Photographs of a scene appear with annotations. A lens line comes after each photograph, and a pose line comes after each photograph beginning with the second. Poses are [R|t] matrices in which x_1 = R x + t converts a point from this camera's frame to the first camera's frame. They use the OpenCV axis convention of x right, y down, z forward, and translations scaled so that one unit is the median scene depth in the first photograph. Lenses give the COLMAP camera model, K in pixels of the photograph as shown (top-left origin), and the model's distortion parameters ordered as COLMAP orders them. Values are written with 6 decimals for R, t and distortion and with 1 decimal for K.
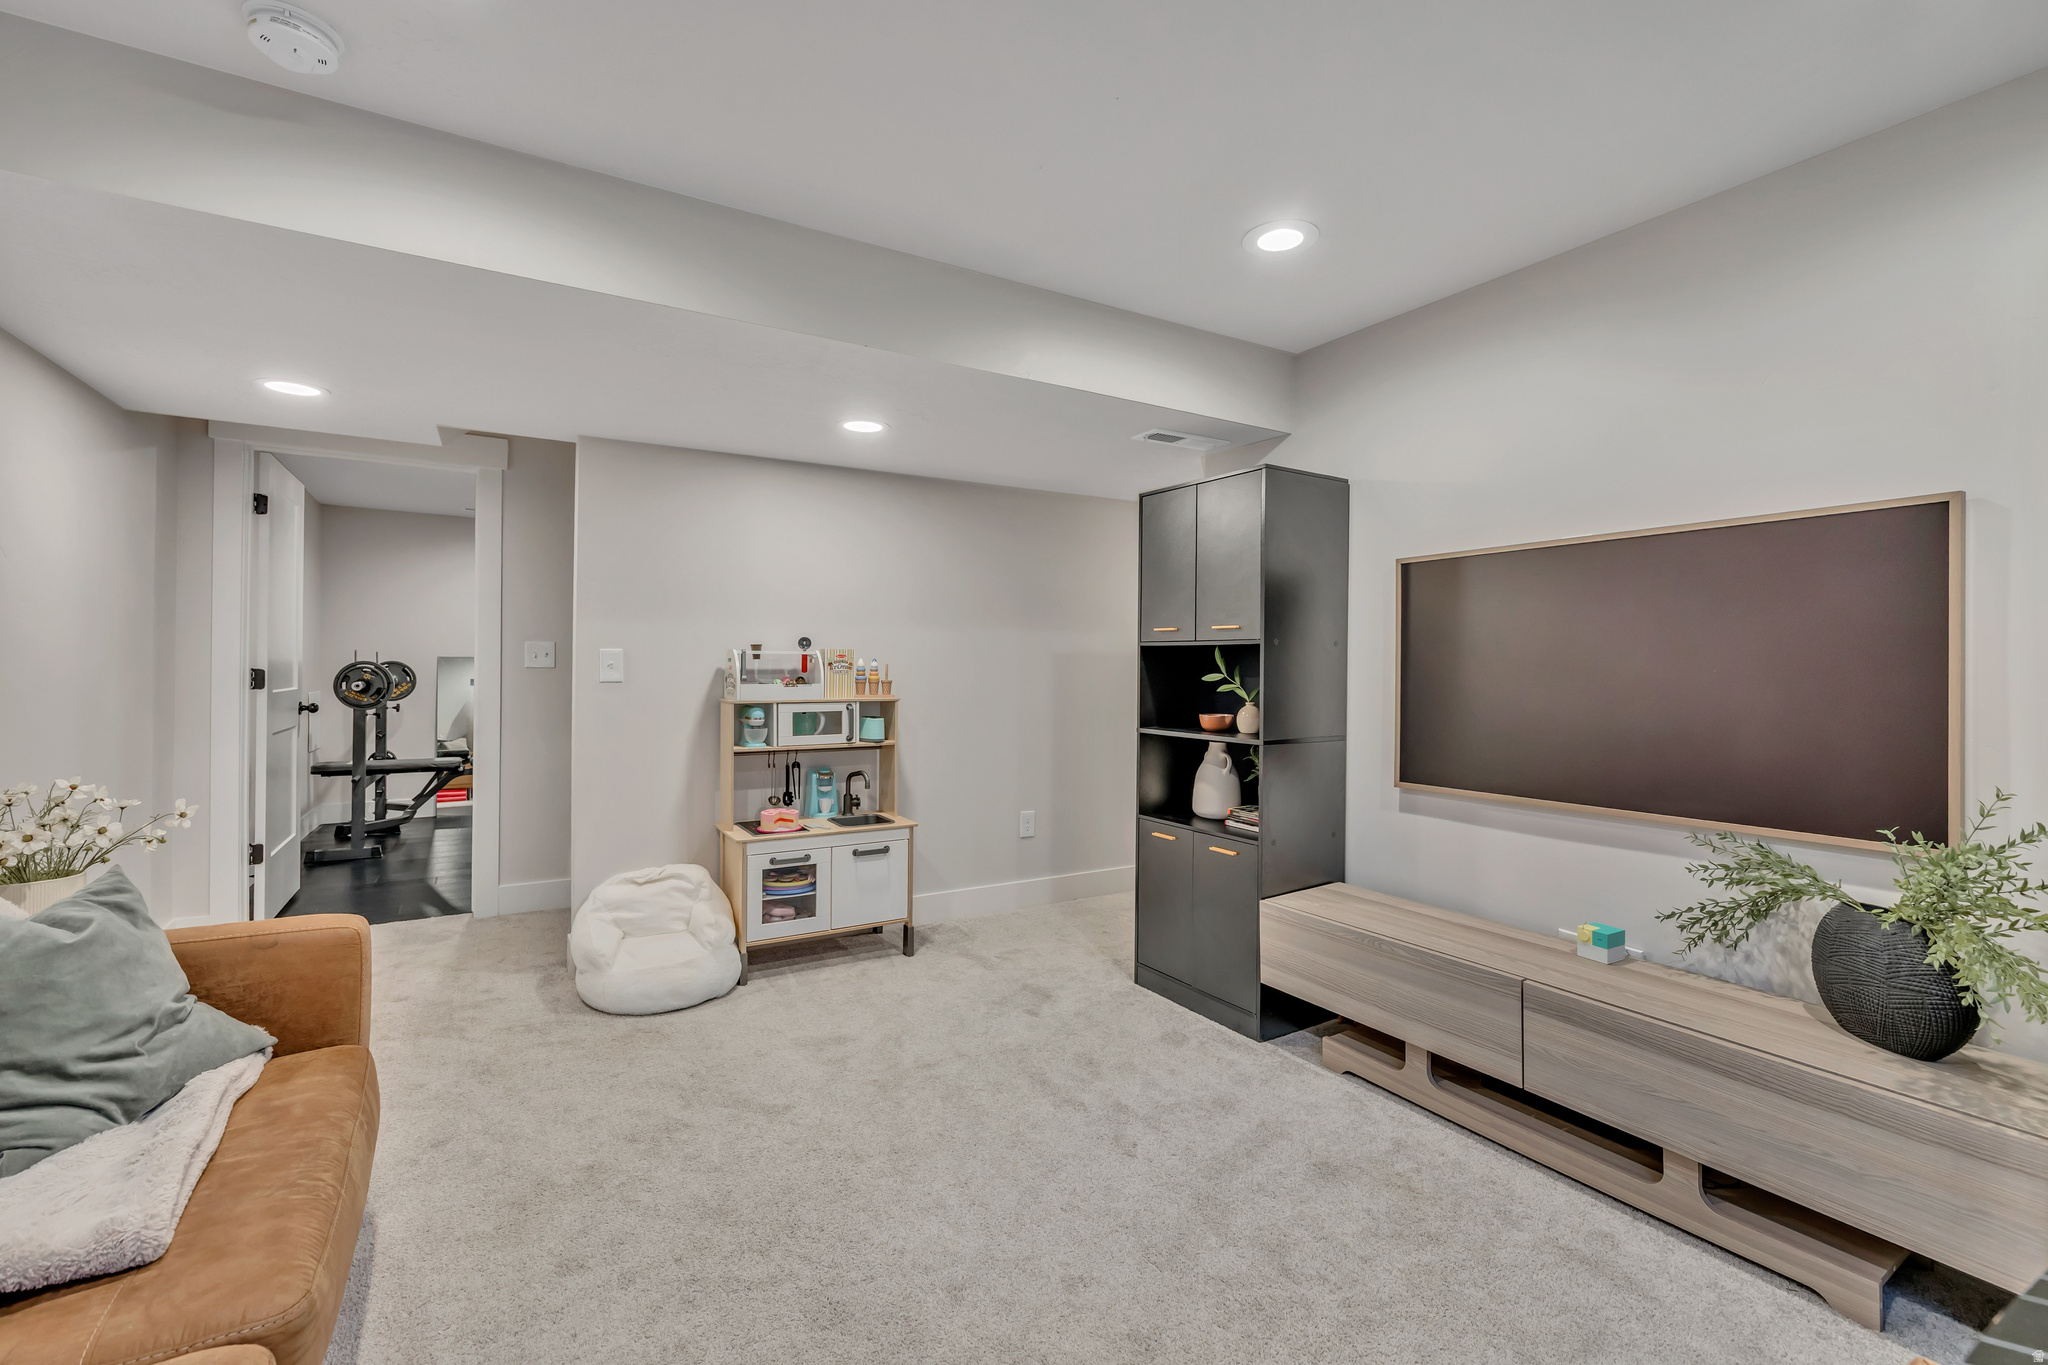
lens RADIAL K [[870.2, 0, 1025.0], [0, 870.2, 675.0], [0, 0, 1]] dist [-0.000419, 0.000909]
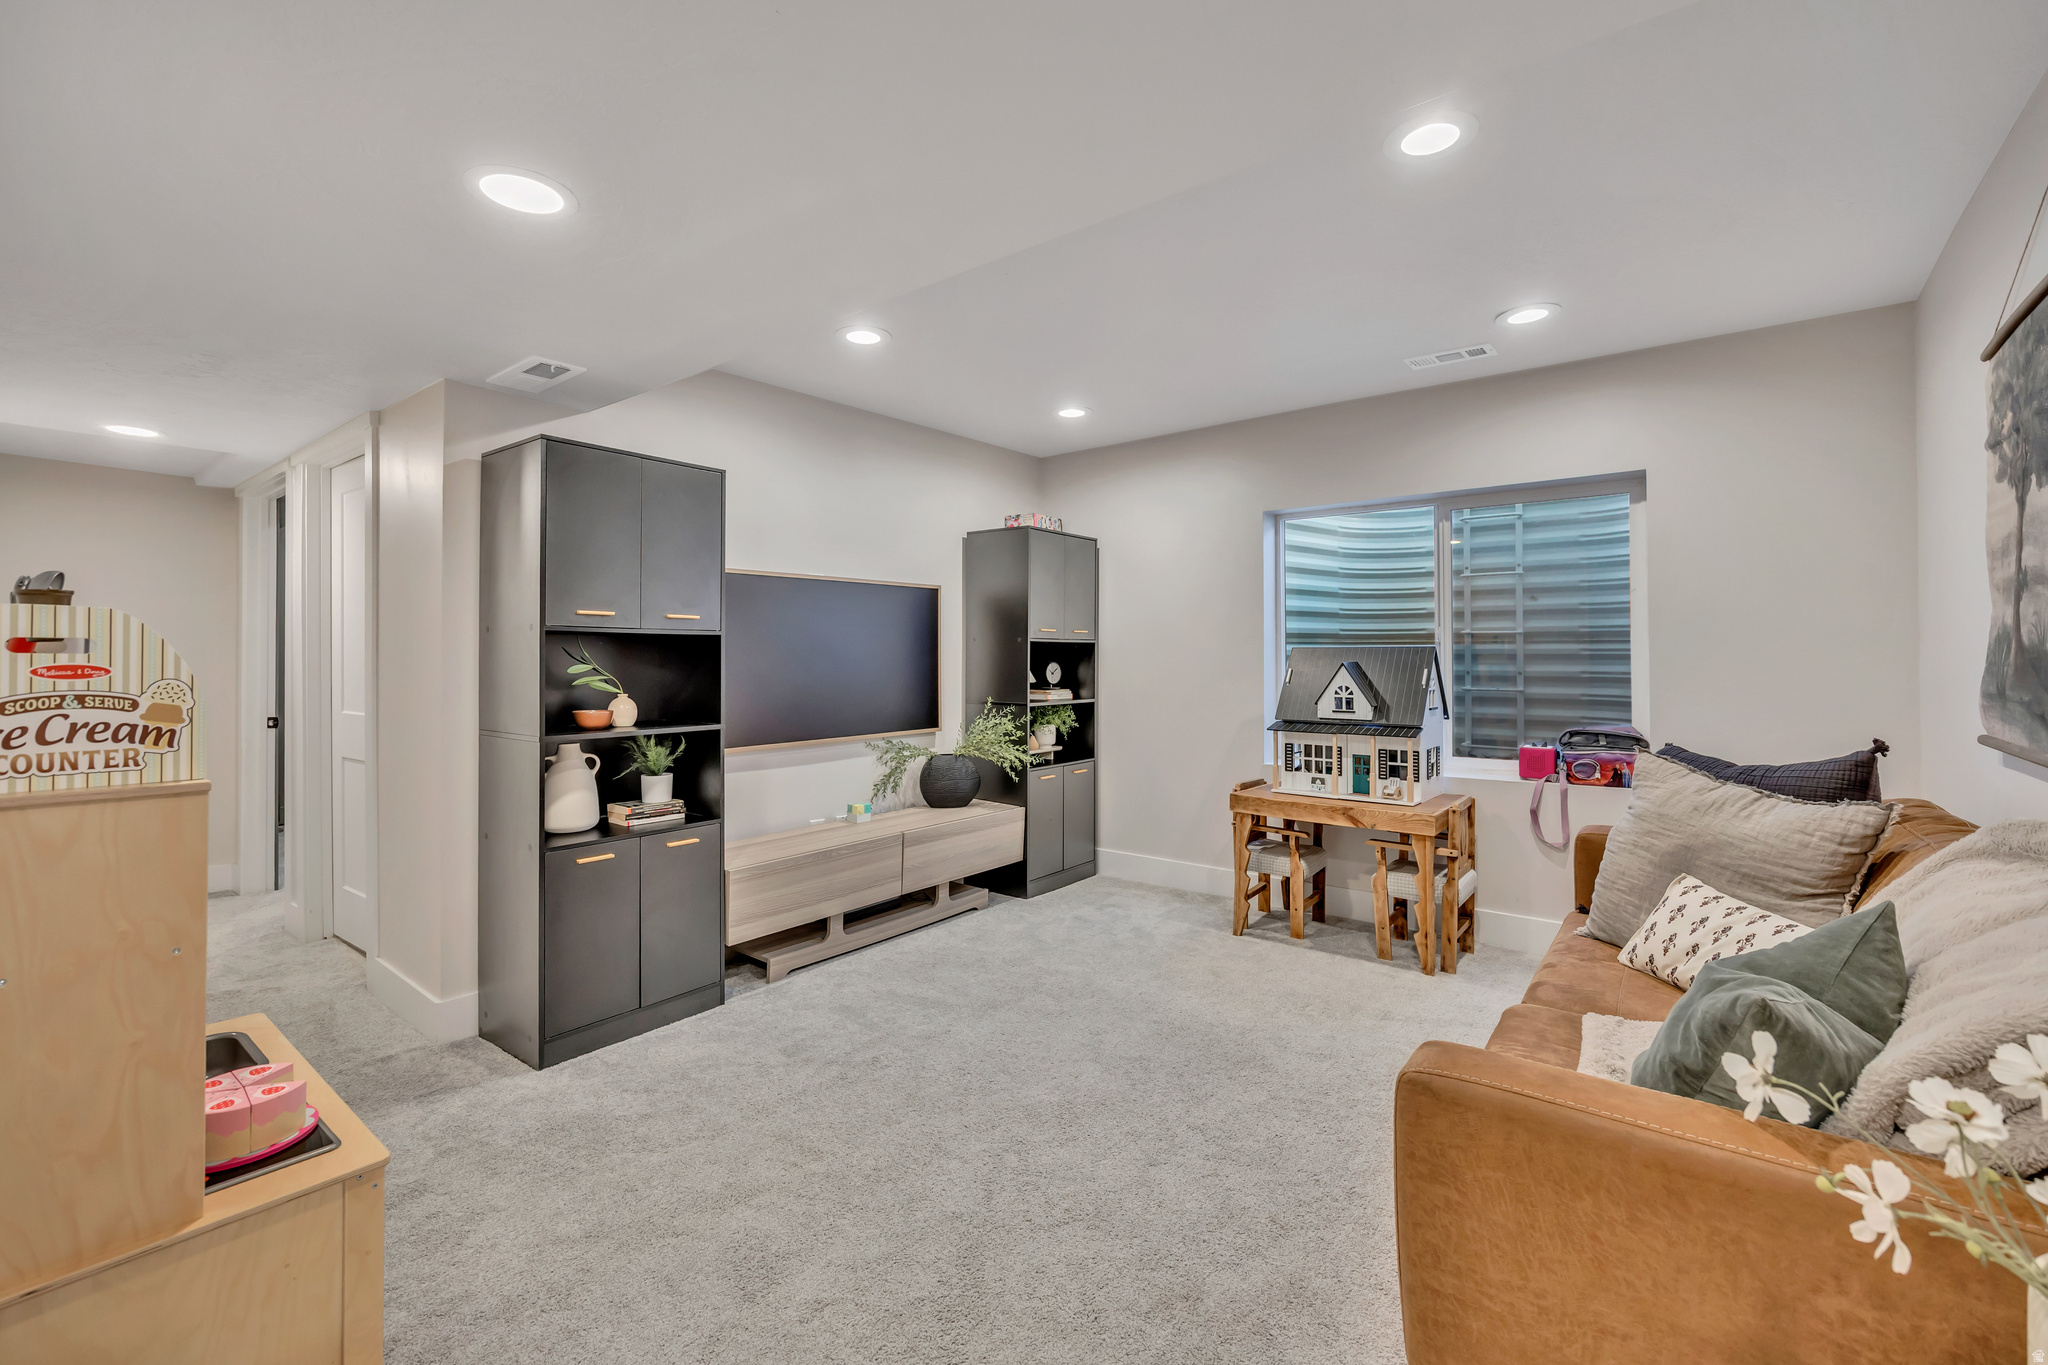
lens RADIAL K [[870.2, 0, 1018.9], [0, 870.2, 645.8], [0, 0, 1]] dist [-0.000419, 0.000909]
pose [[-0.336823, 0.001240, 0.941567, -1.030791], [0.004001, 0.999992, 0.000114, -0.025948], [-0.941560, 0.003806, -0.336825, 1.200538]]
